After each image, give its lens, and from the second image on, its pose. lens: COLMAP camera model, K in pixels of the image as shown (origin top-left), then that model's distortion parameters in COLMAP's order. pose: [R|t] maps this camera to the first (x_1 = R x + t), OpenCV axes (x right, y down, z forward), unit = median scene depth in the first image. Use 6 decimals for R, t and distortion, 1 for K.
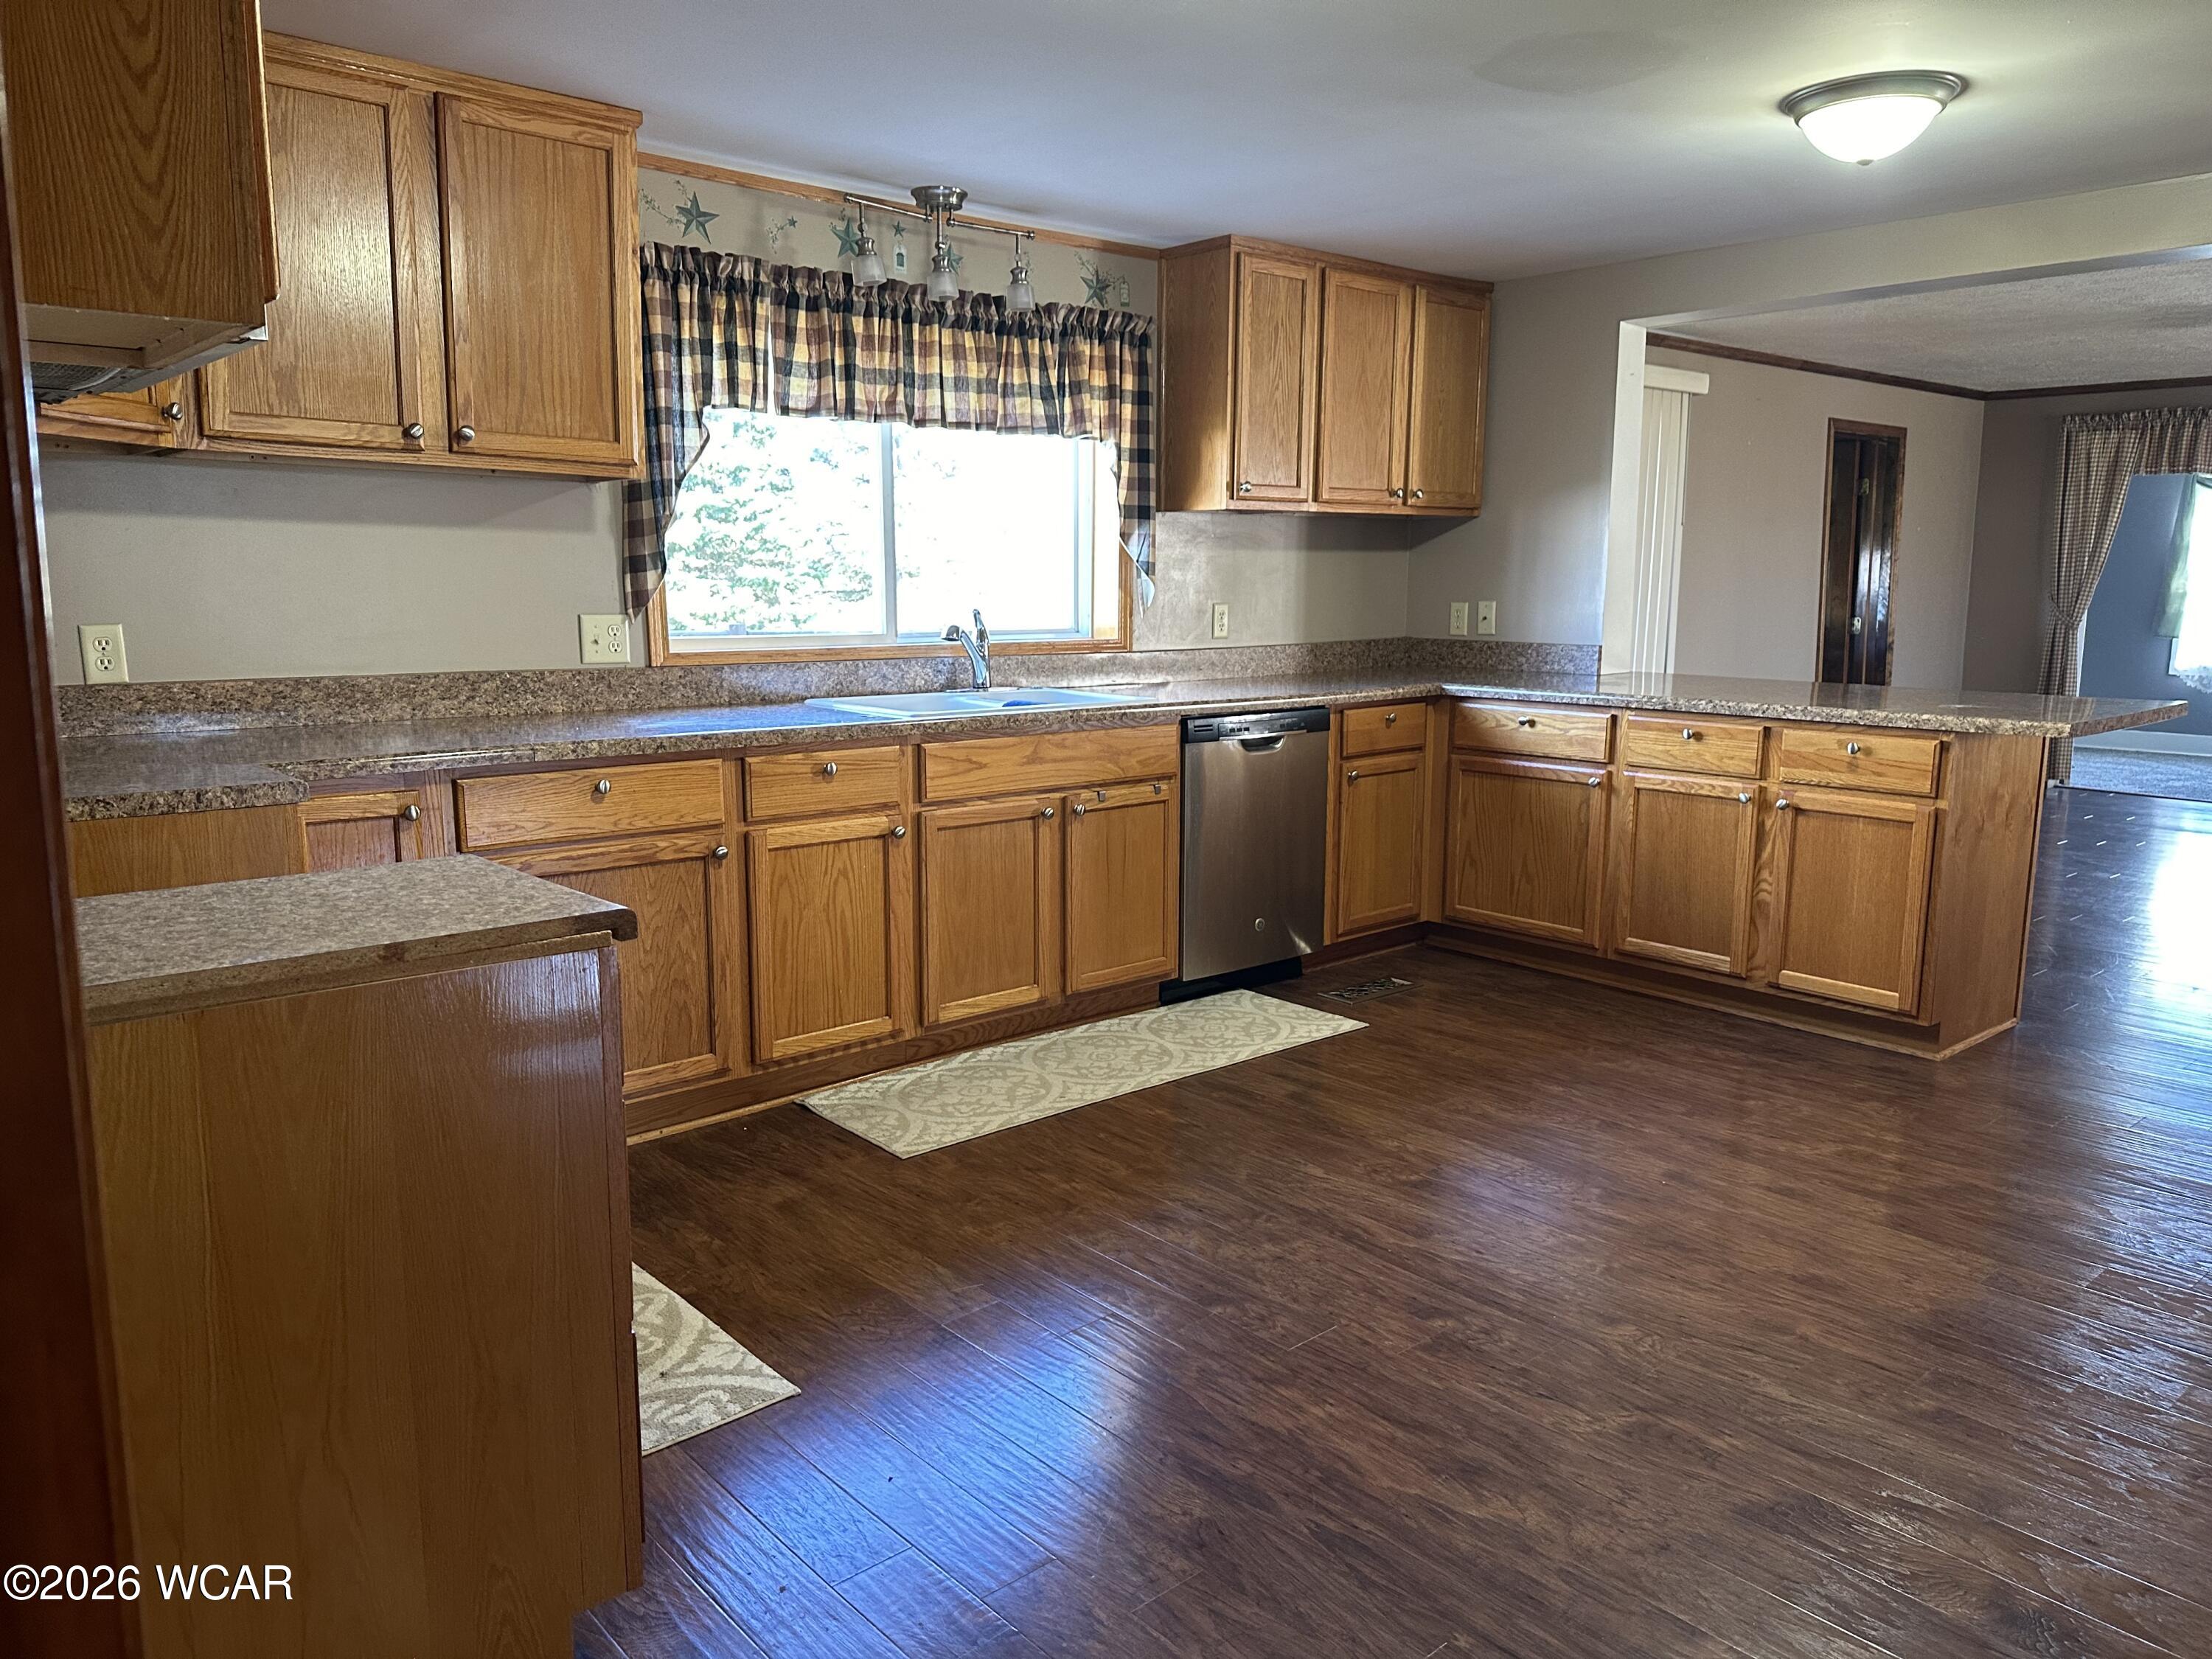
lens RADIAL K [[1544.3, 0, 1108.3], [0, 1544.3, 834.7], [0, 0, 1]] dist [0.161929, -0.289459]
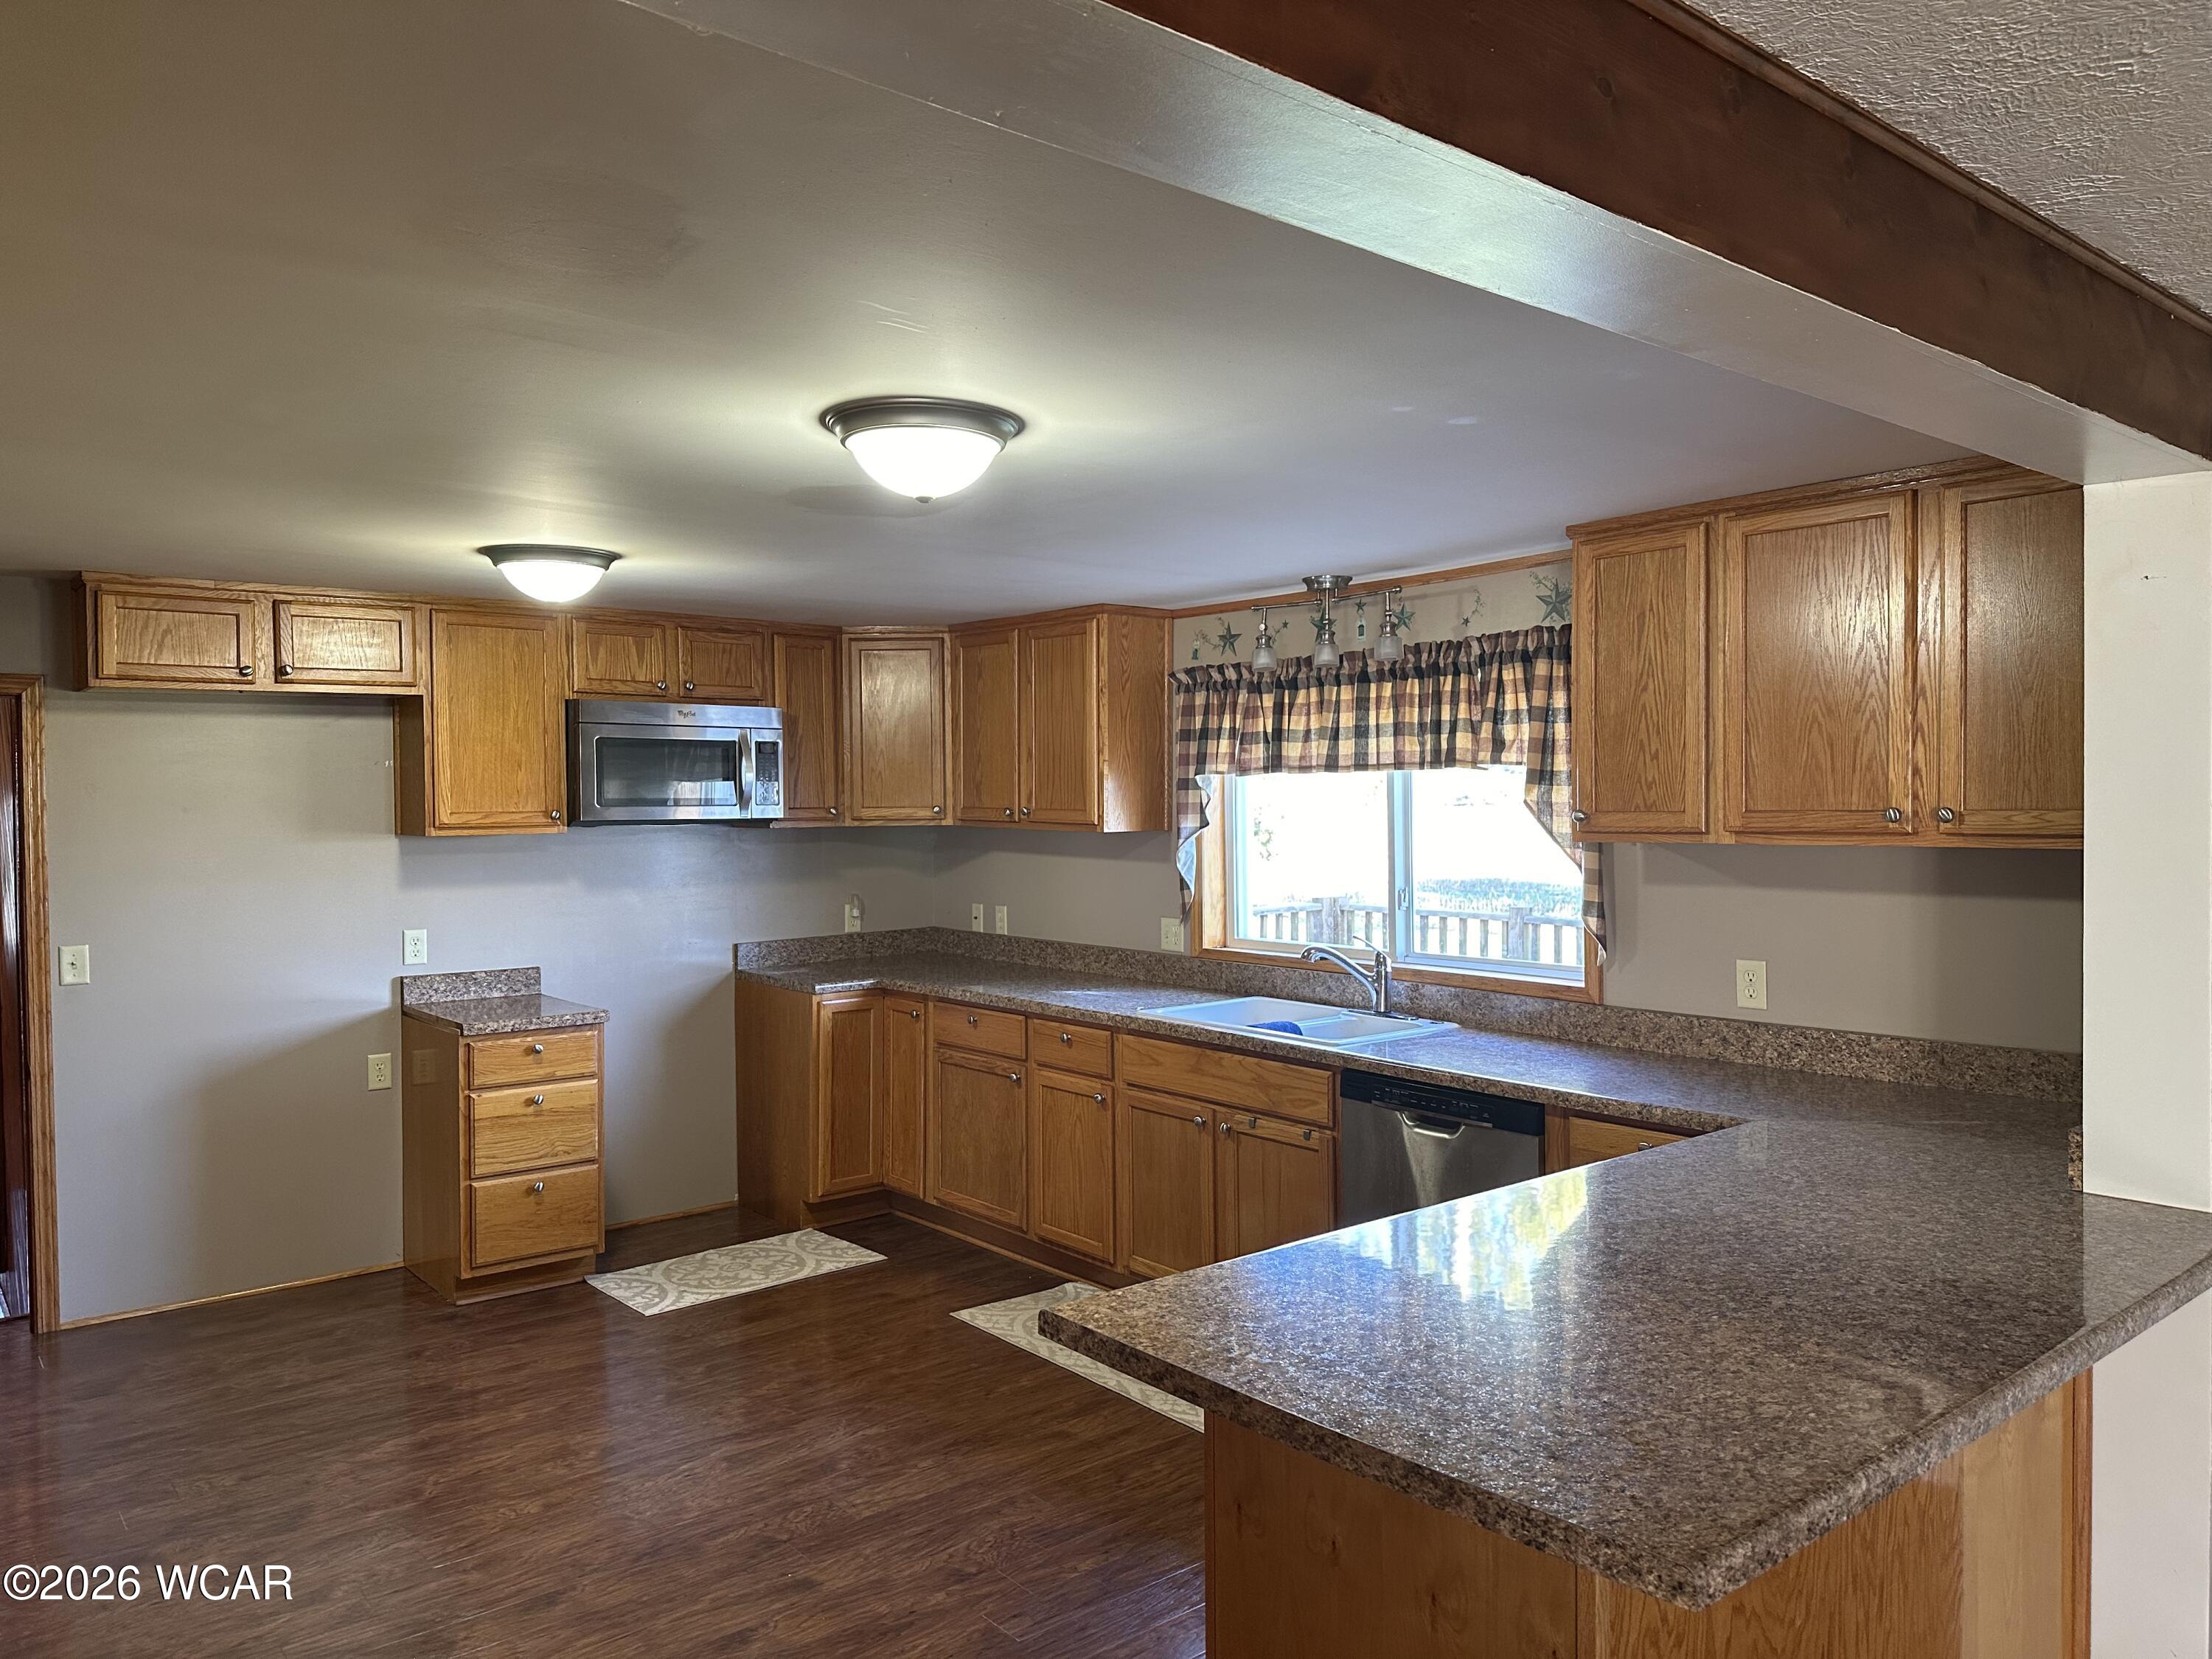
lens RADIAL K [[1544.3, 0, 1108.3], [0, 1544.3, 834.7], [0, 0, 1]] dist [0.161929, -0.289459]
pose [[-0.029594, 0.011811, -0.999492, 1.130058], [-0.166781, 0.985854, 0.016588, -0.235804], [0.985550, 0.167188, -0.027206, 0.991445]]
